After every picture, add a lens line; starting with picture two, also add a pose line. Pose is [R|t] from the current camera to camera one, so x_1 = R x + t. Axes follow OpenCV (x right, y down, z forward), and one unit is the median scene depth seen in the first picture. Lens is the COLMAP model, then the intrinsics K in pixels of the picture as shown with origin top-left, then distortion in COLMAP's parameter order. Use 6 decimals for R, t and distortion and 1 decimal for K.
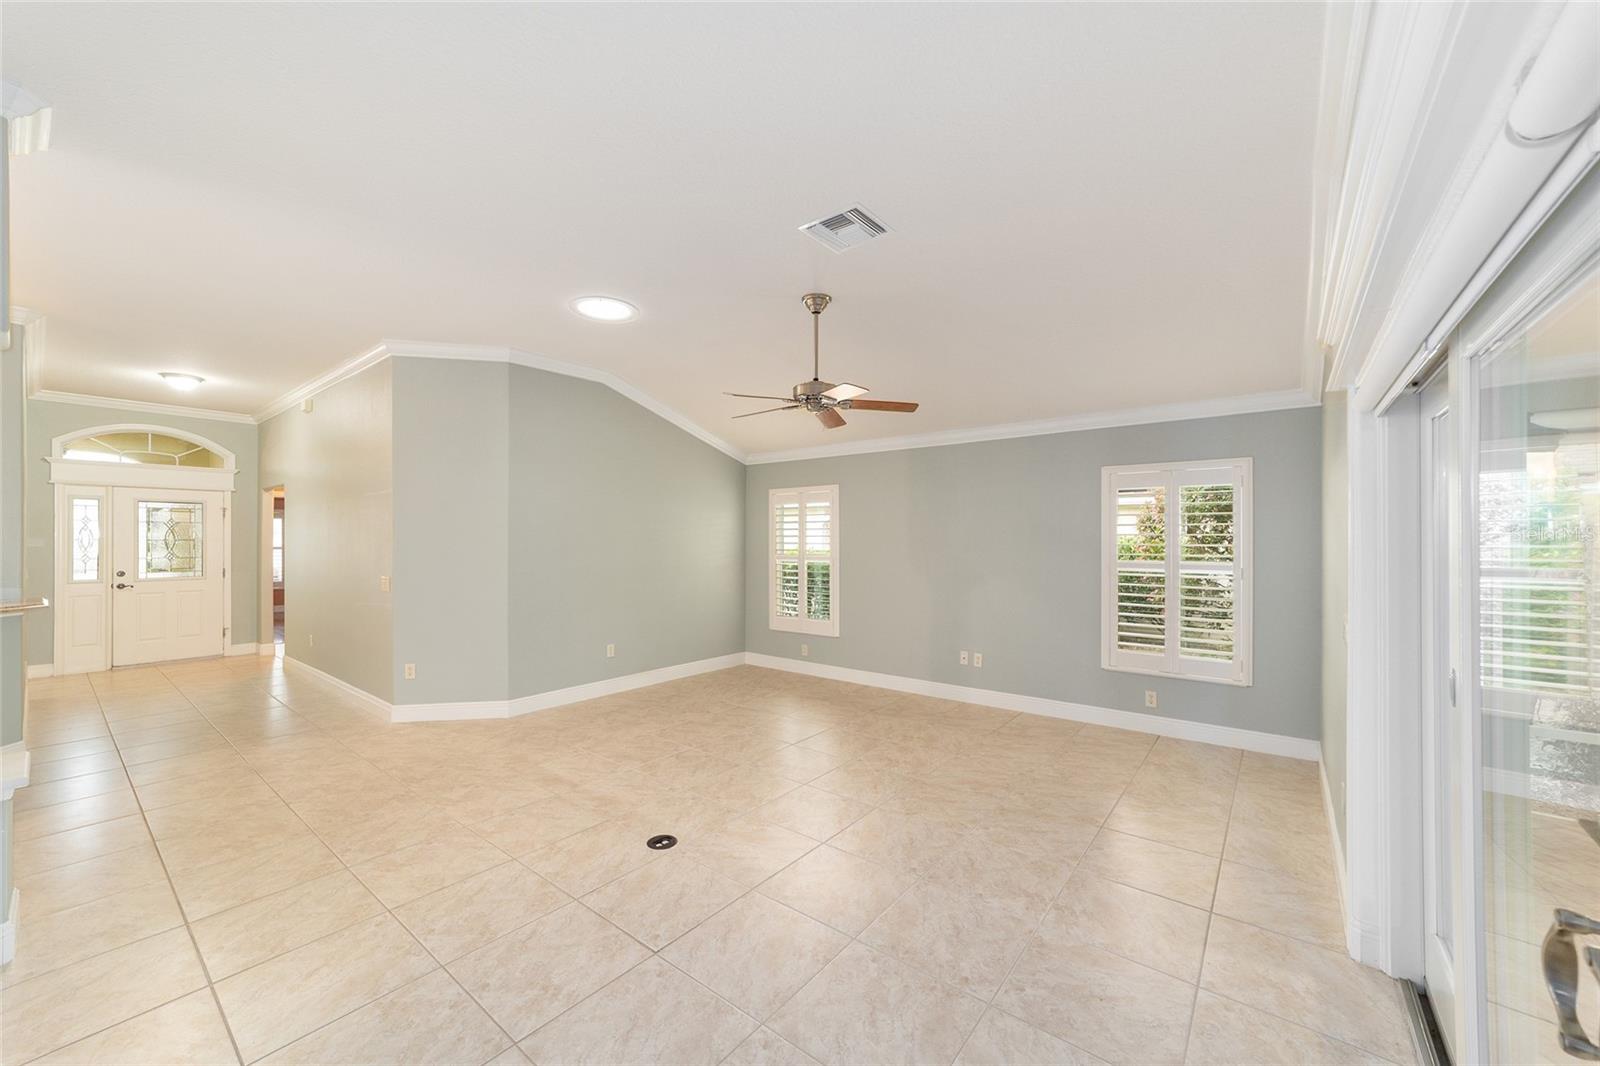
lens RADIAL K [[612.6, 0, 793.2], [0, 612.6, 538.3], [0, 0, 1]] dist [-0.011480, 0.005078]
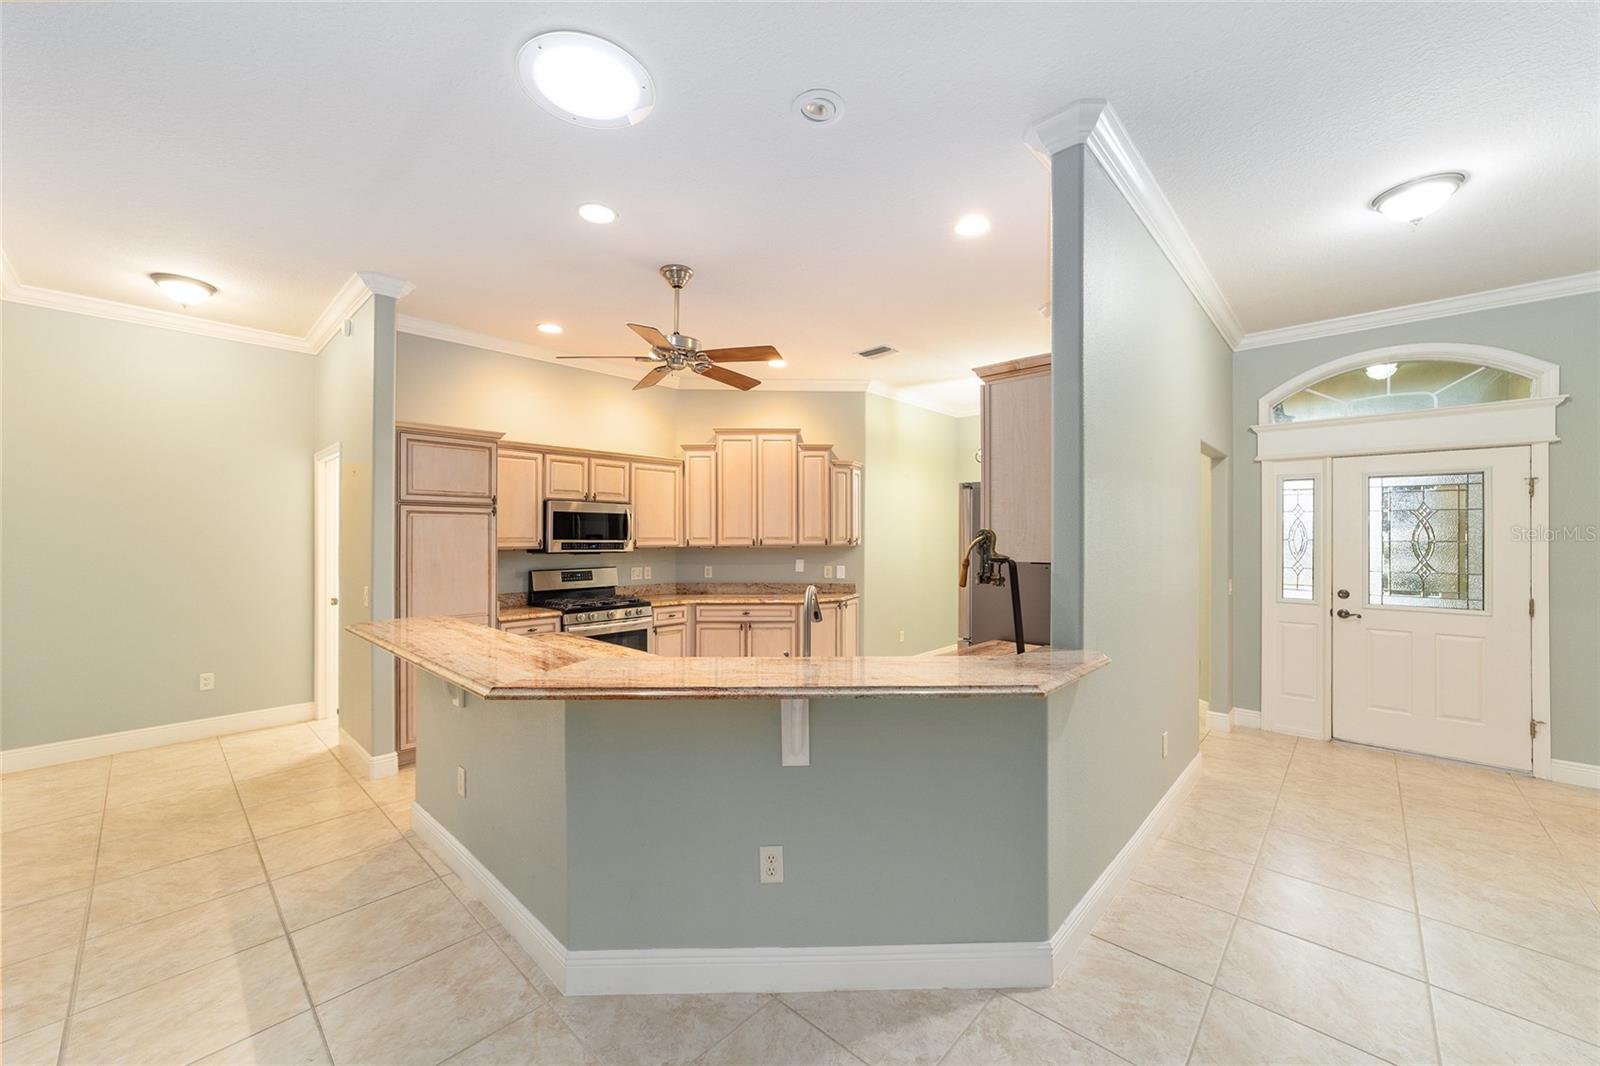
lens RADIAL K [[612.6, 0, 793.2], [0, 612.6, 533.6], [0, 0, 1]] dist [-0.011480, 0.005078]
pose [[-0.073773, -0.003824, -0.997268, -0.585195], [-0.001109, 0.999992, -0.003752, -0.001774], [0.997274, 0.000830, -0.073777, 0.645959]]
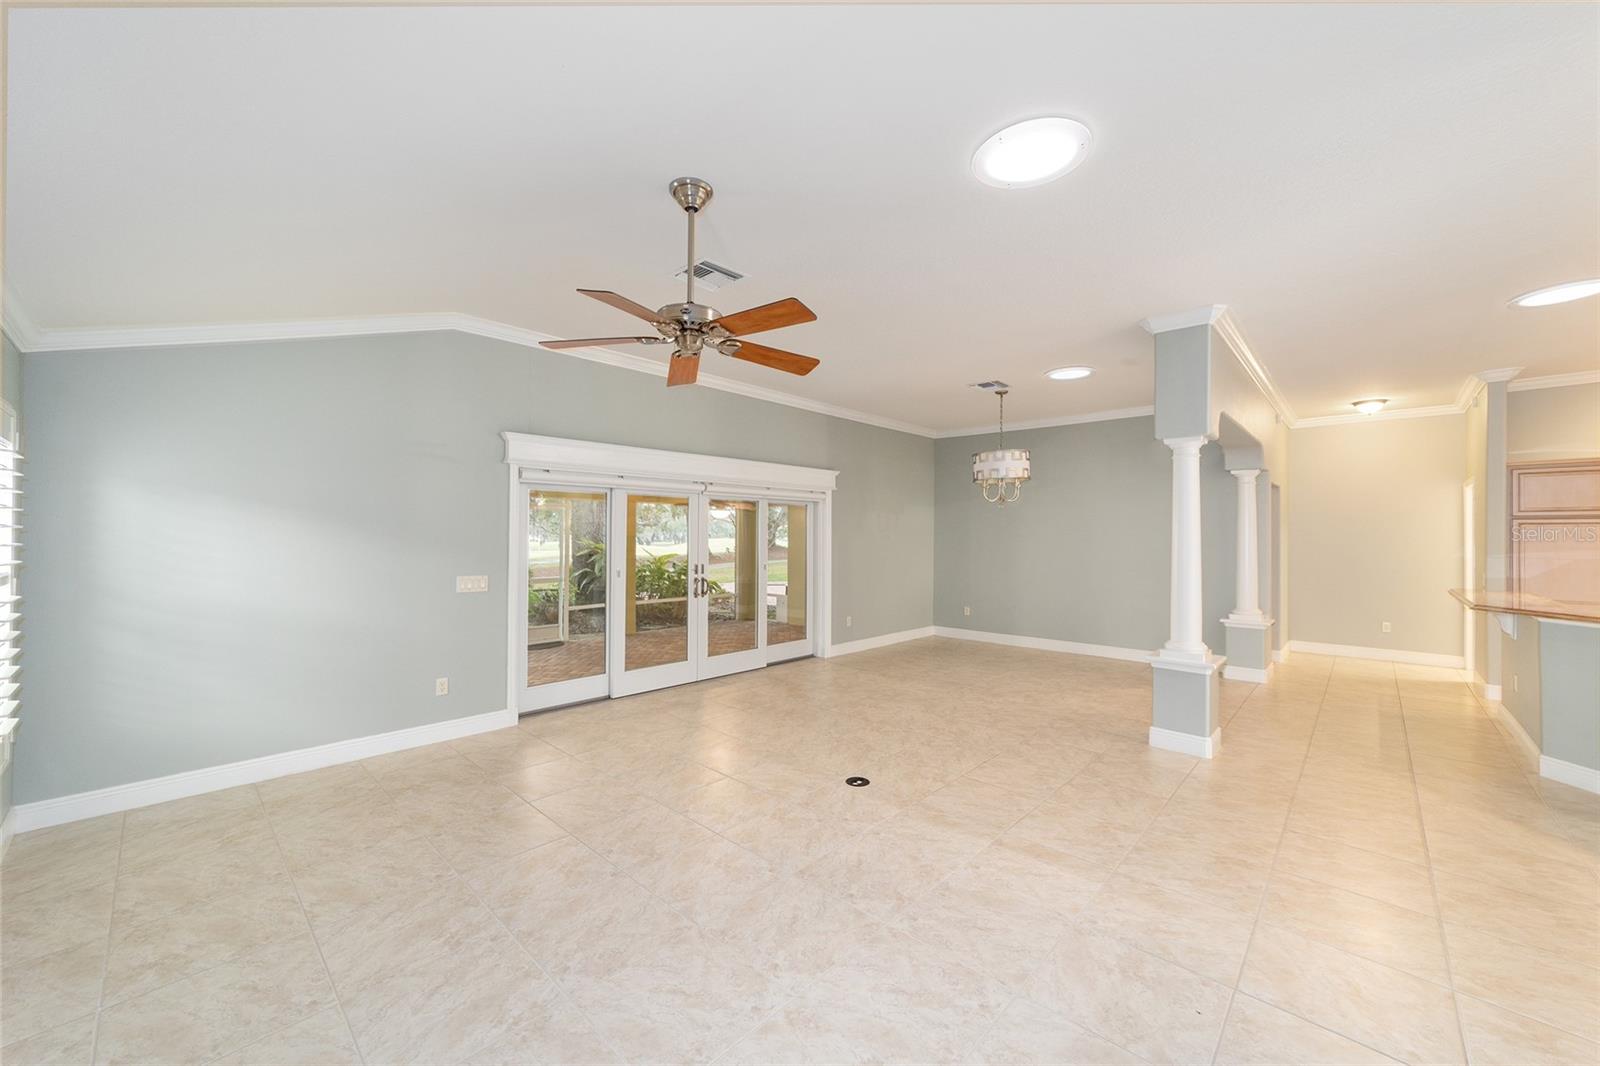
lens RADIAL K [[612.6, 0, 799.0], [0, 612.6, 536.5], [0, 0, 1]] dist [-0.011480, 0.005078]
pose [[-0.997249, -0.007105, 0.073786, -0.105636], [-0.007086, 0.999975, 0.000512, 0.000106], [-0.073788, -0.000012, -0.997274, 1.289595]]
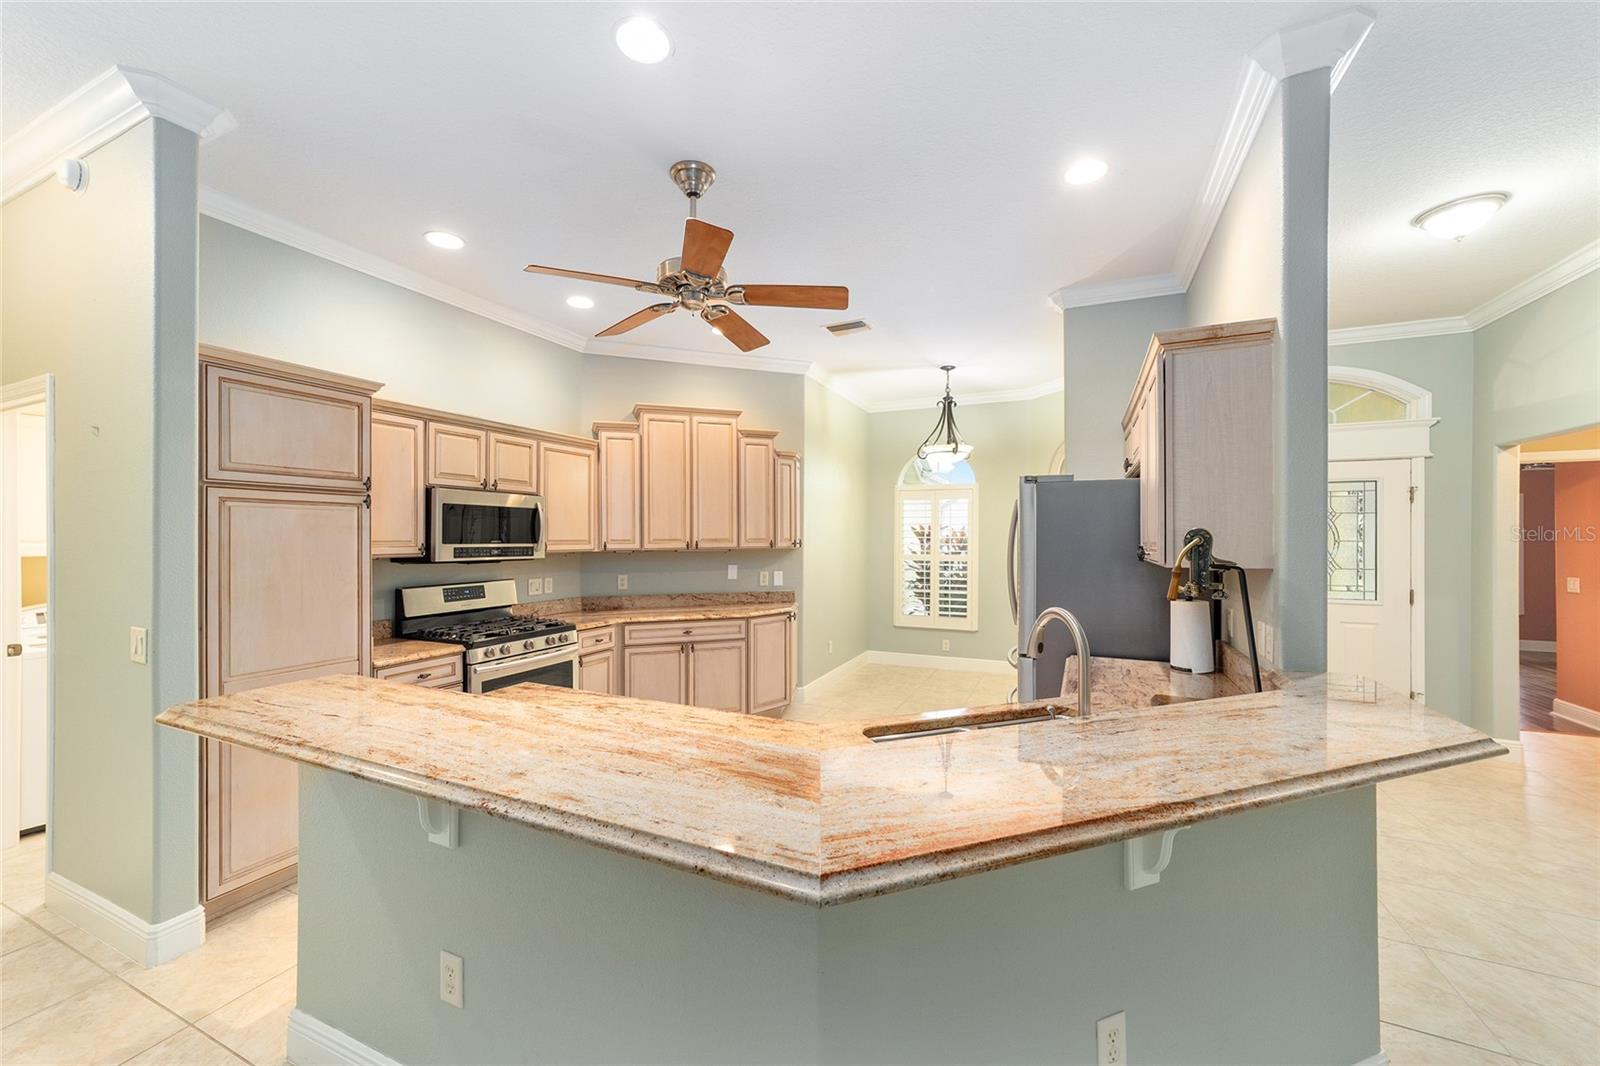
lens RADIAL K [[612.6, 0, 792.7], [0, 612.6, 537.2], [0, 0, 1]] dist [-0.011480, 0.005078]
pose [[0.246674, 0.000082, -0.969099, -0.762623], [0.001096, 0.999999, 0.000364, -0.002359], [0.969098, -0.001151, 0.246674, 0.412465]]
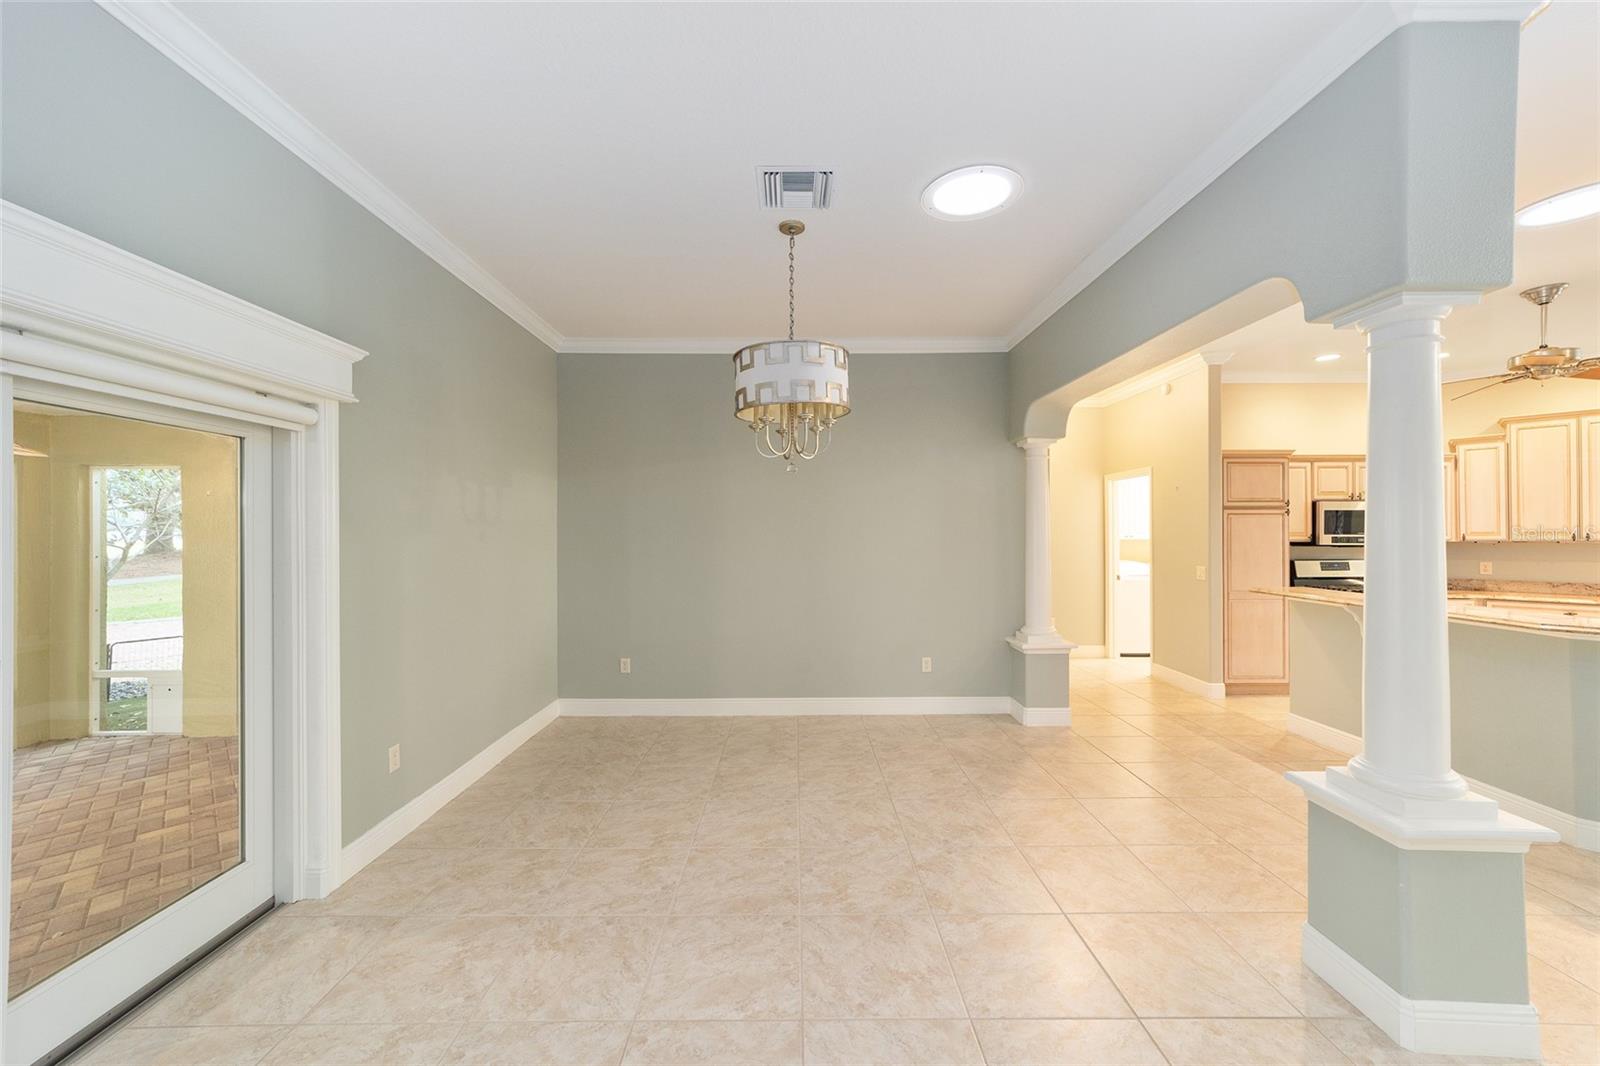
lens RADIAL K [[612.6, 0, 794.4], [0, 612.6, 531.6], [0, 0, 1]] dist [-0.011480, 0.005078]
pose [[-0.778636, 0.001161, -0.627475, -0.052367], [0.002970, 0.999994, -0.001835, -0.001175], [0.627469, -0.003292, -0.778634, 0.465499]]
